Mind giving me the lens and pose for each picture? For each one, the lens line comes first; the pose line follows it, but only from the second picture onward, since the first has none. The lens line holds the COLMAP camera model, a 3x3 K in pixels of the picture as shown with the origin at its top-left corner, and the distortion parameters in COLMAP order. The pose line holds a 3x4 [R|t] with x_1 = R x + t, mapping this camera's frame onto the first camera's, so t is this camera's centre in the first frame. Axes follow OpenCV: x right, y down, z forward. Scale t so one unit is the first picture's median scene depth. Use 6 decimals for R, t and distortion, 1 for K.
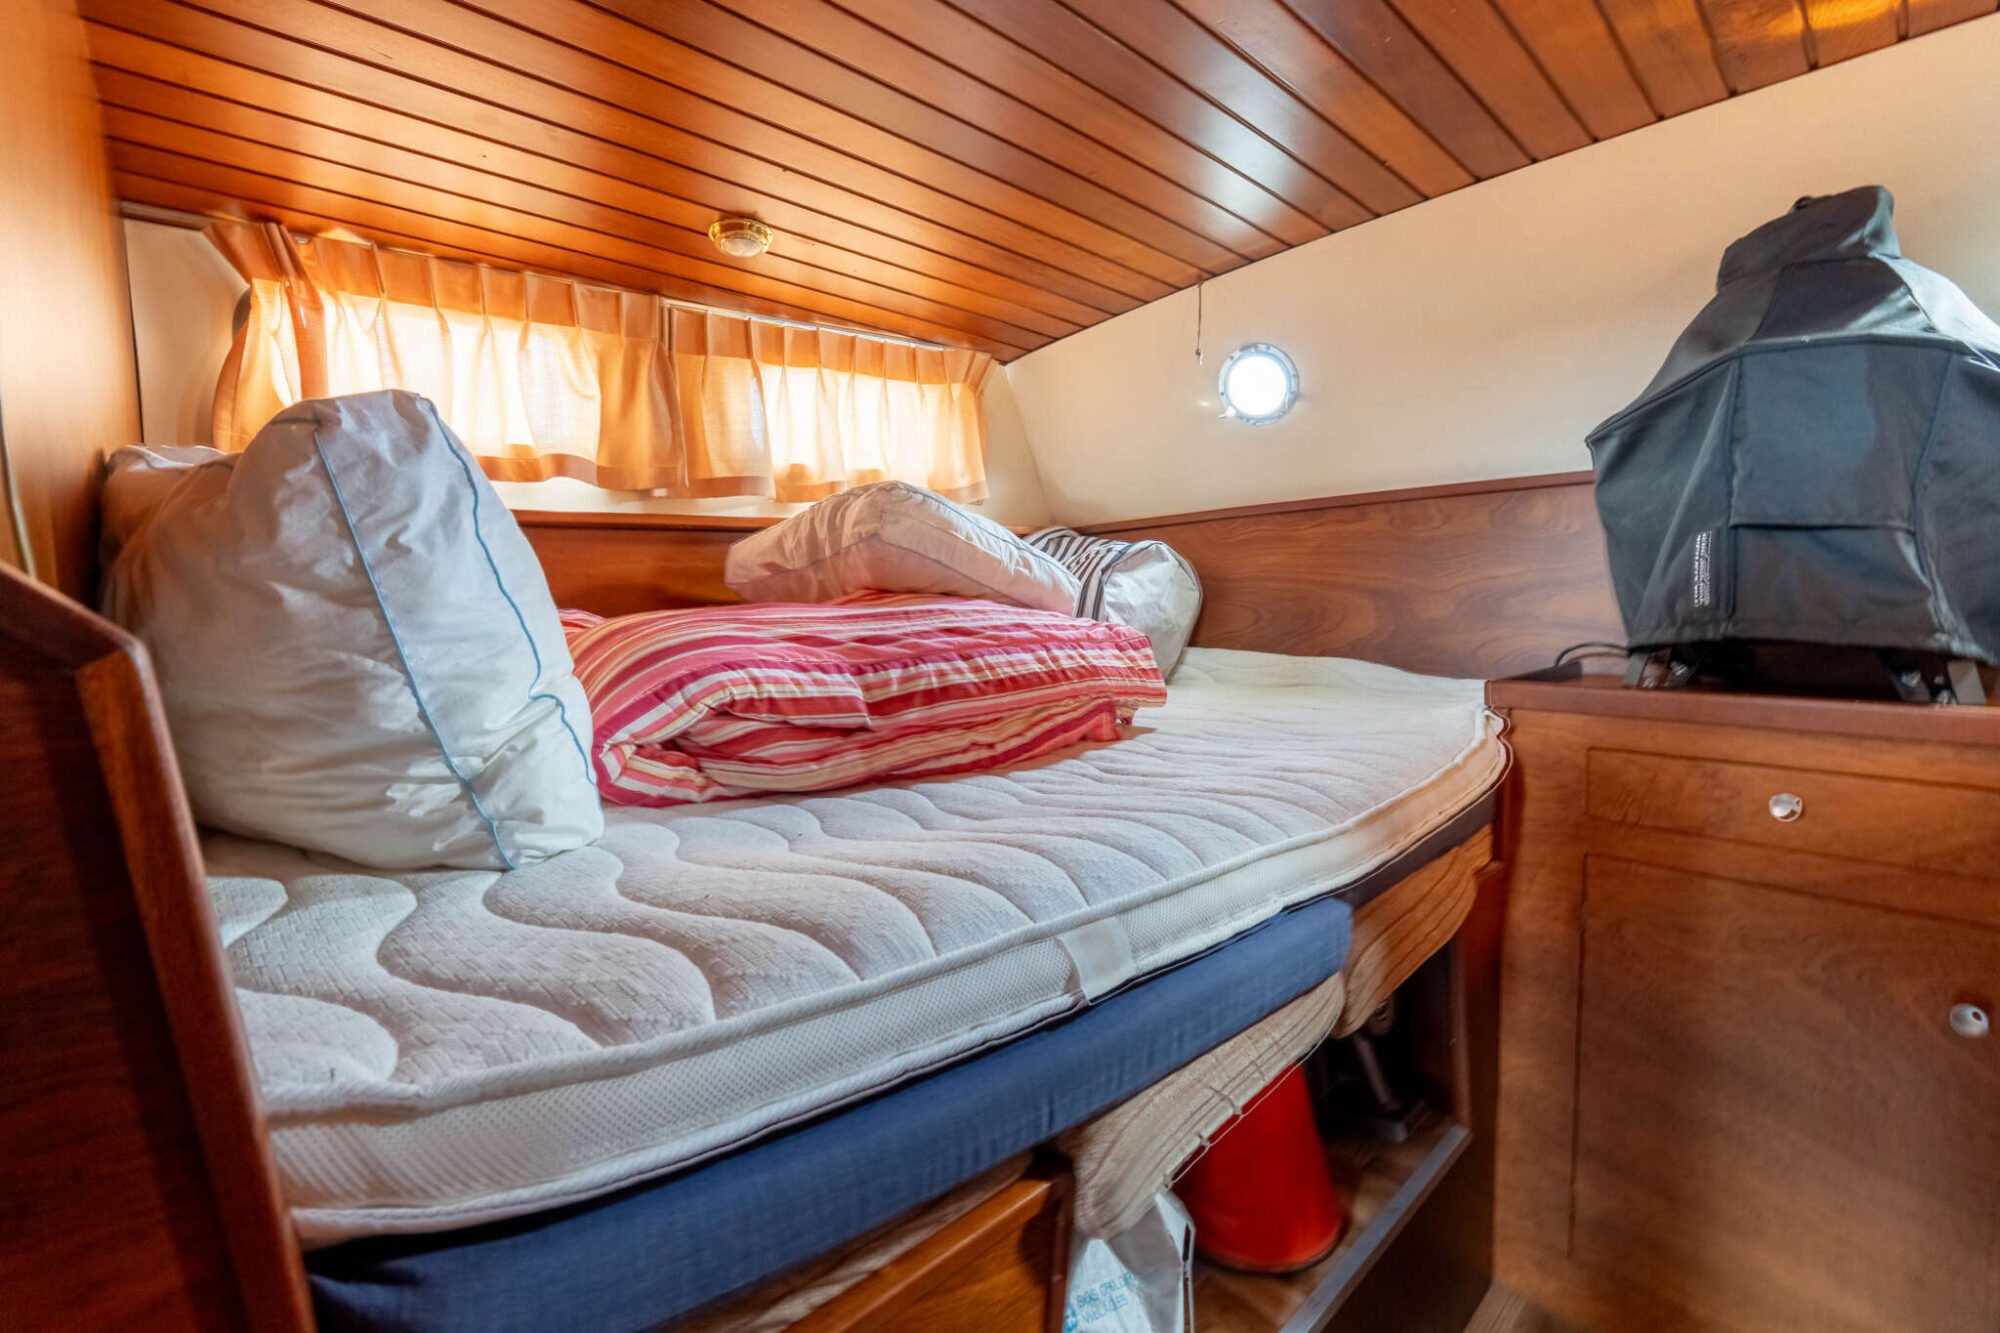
lens RADIAL K [[849.4, 0, 999.8], [0, 849.4, 654.3], [0, 0, 1]] dist [-0.004720, -0.000846]
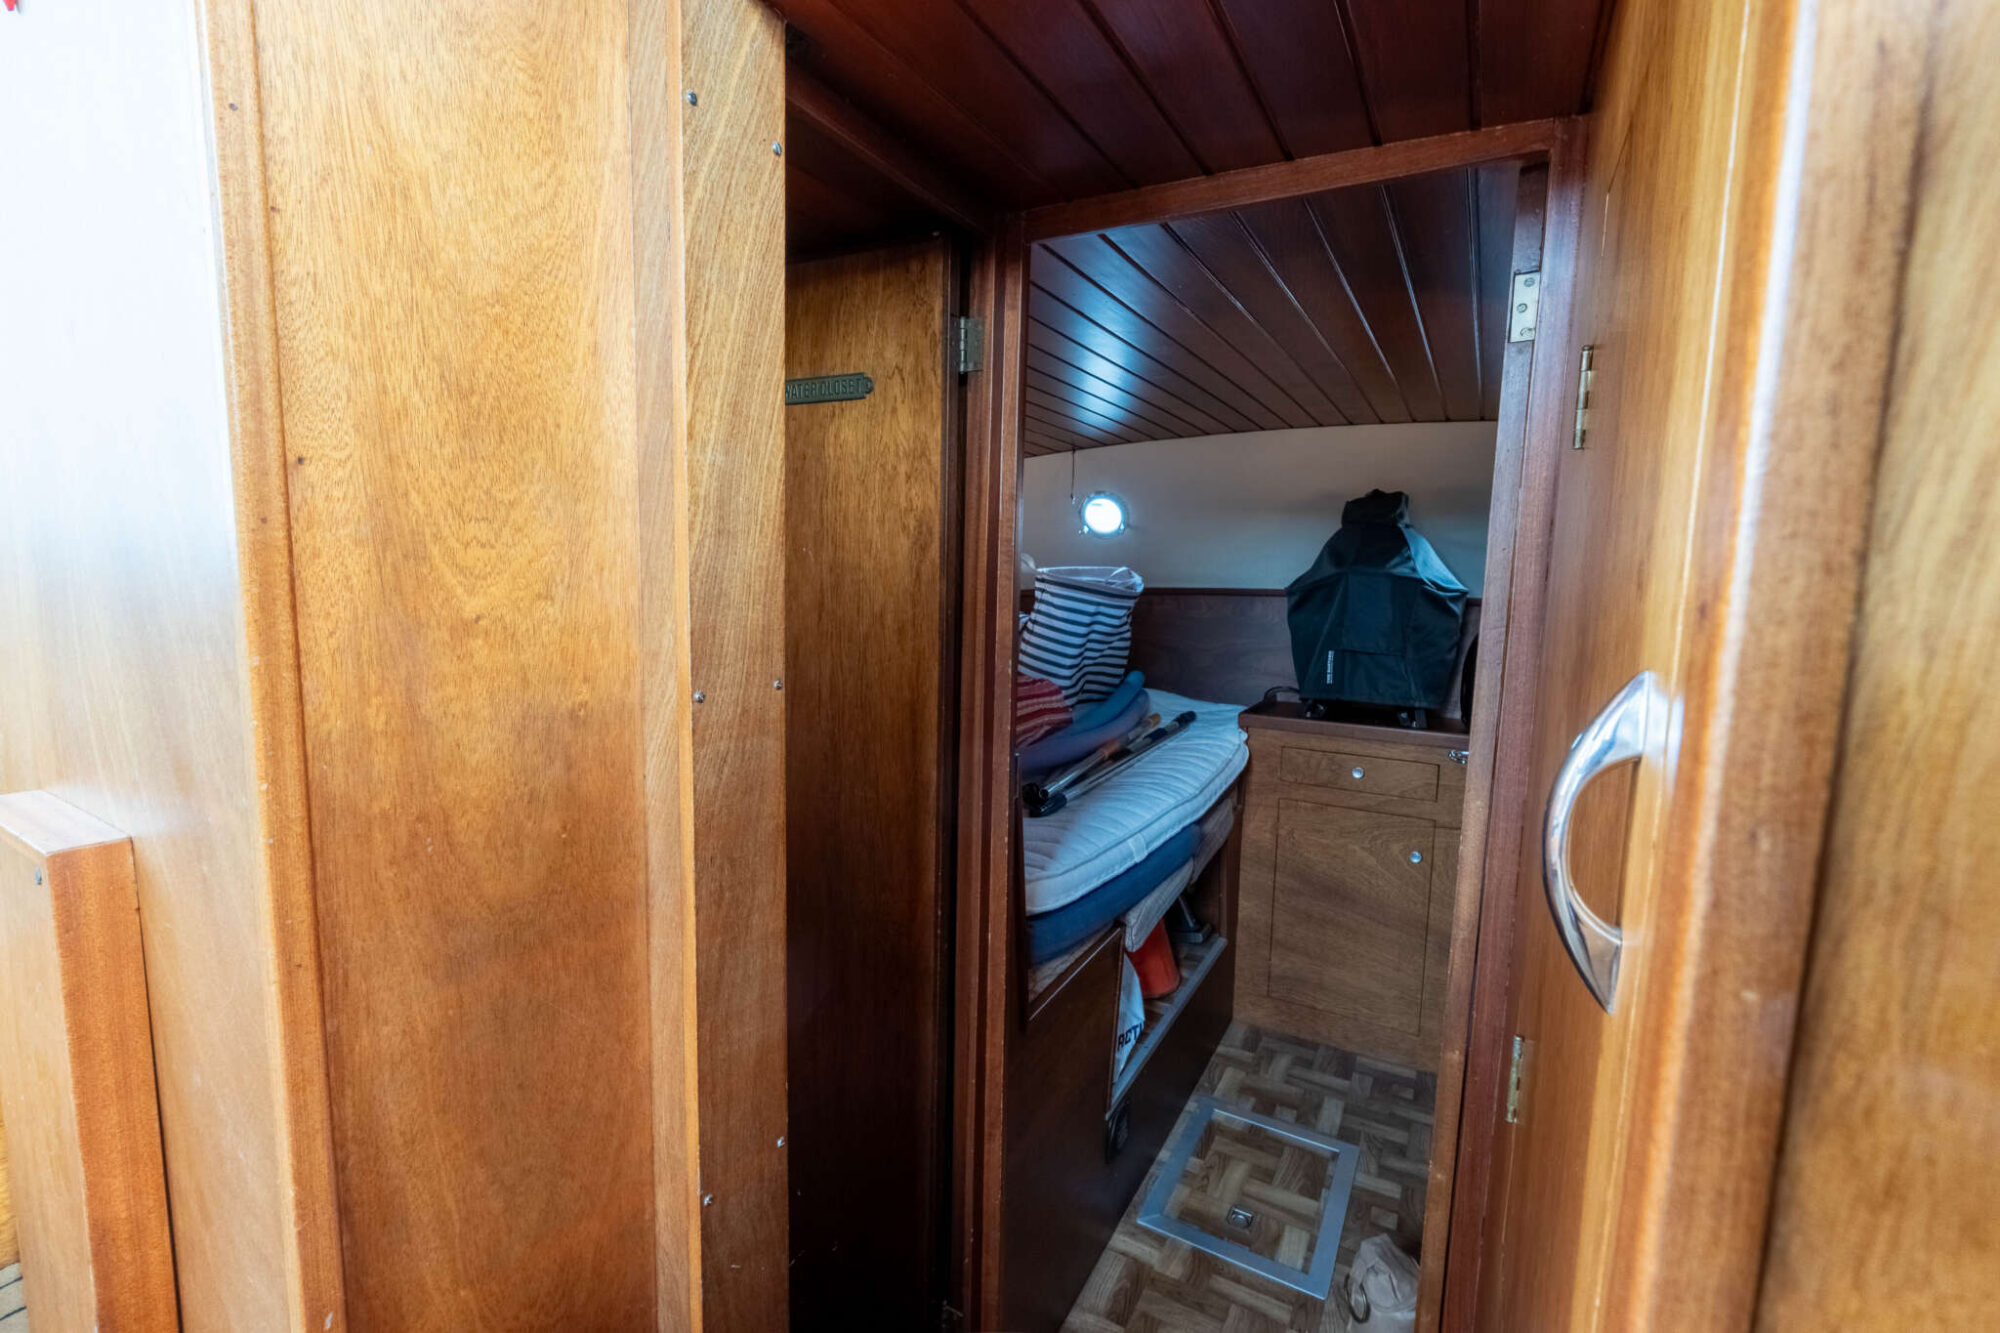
lens RADIAL K [[849.4, 0, 1000.5], [0, 849.4, 664.9], [0, 0, 1]] dist [-0.004720, -0.000846]
pose [[0.952900, -0.010984, 0.303086, -0.613617], [-0.005481, 0.998557, 0.053422, -0.205790], [-0.303236, -0.052567, 0.951465, -0.786755]]
